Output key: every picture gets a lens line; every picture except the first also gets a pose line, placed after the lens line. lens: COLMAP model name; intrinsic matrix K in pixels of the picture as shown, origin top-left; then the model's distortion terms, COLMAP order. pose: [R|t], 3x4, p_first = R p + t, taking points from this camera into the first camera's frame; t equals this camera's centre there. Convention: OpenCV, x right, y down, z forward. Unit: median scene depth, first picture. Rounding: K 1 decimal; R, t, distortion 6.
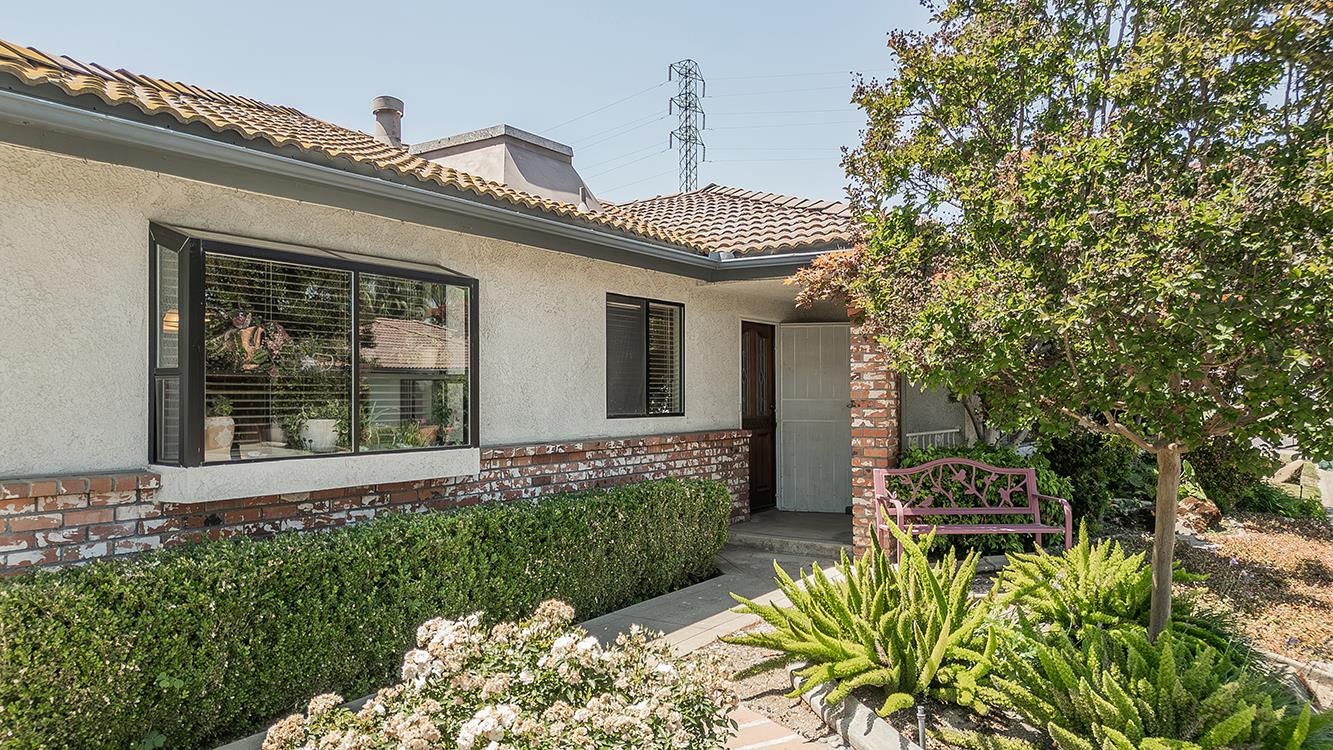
lens RADIAL K [[929.1, 0, 664.0], [0, 929.1, 375.5], [0, 0, 1]] dist [0.072309, -0.039609]
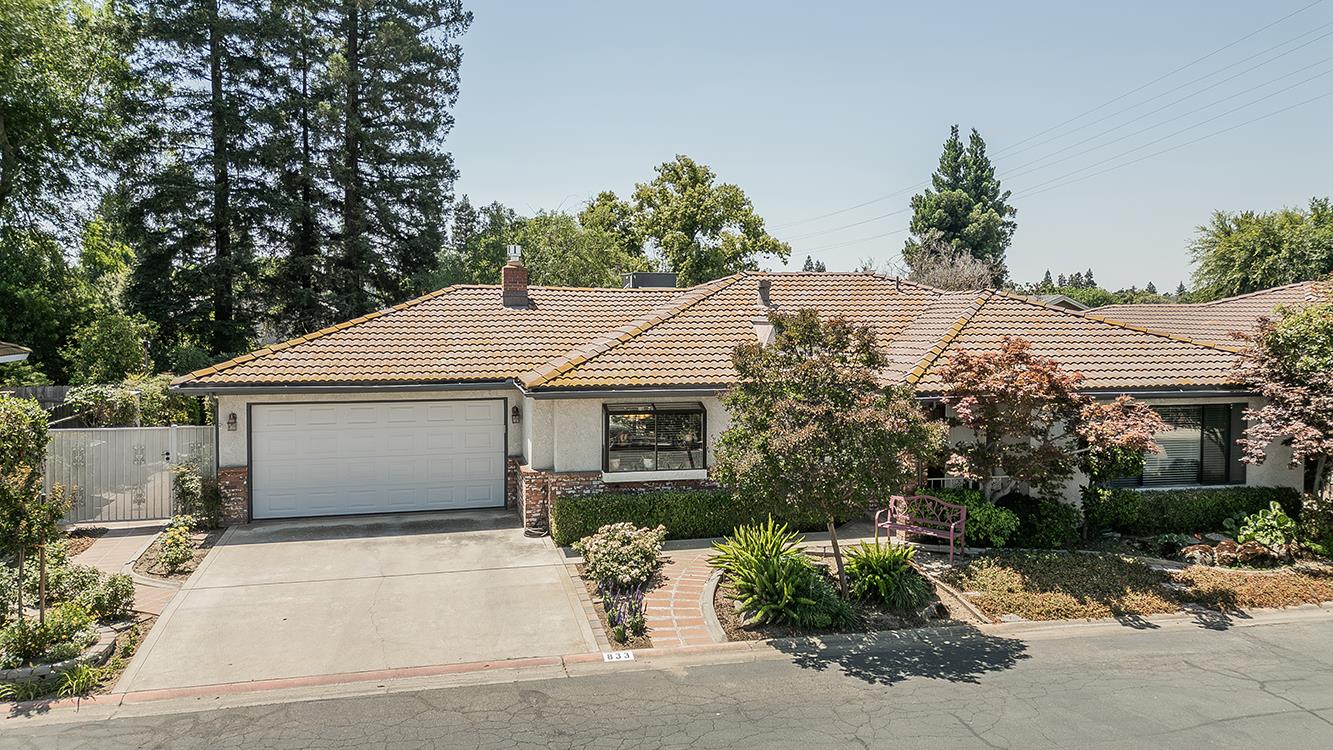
lens RADIAL K [[944.9, 0, 653.2], [0, 944.9, 337.2], [0, 0, 1]] dist [0.065292, -0.033591]
pose [[0.732903, 0.023628, -0.679923, 1.596697], [0.012275, 0.998775, 0.047940, -0.454665], [0.680223, -0.043481, 0.731715, -1.165924]]
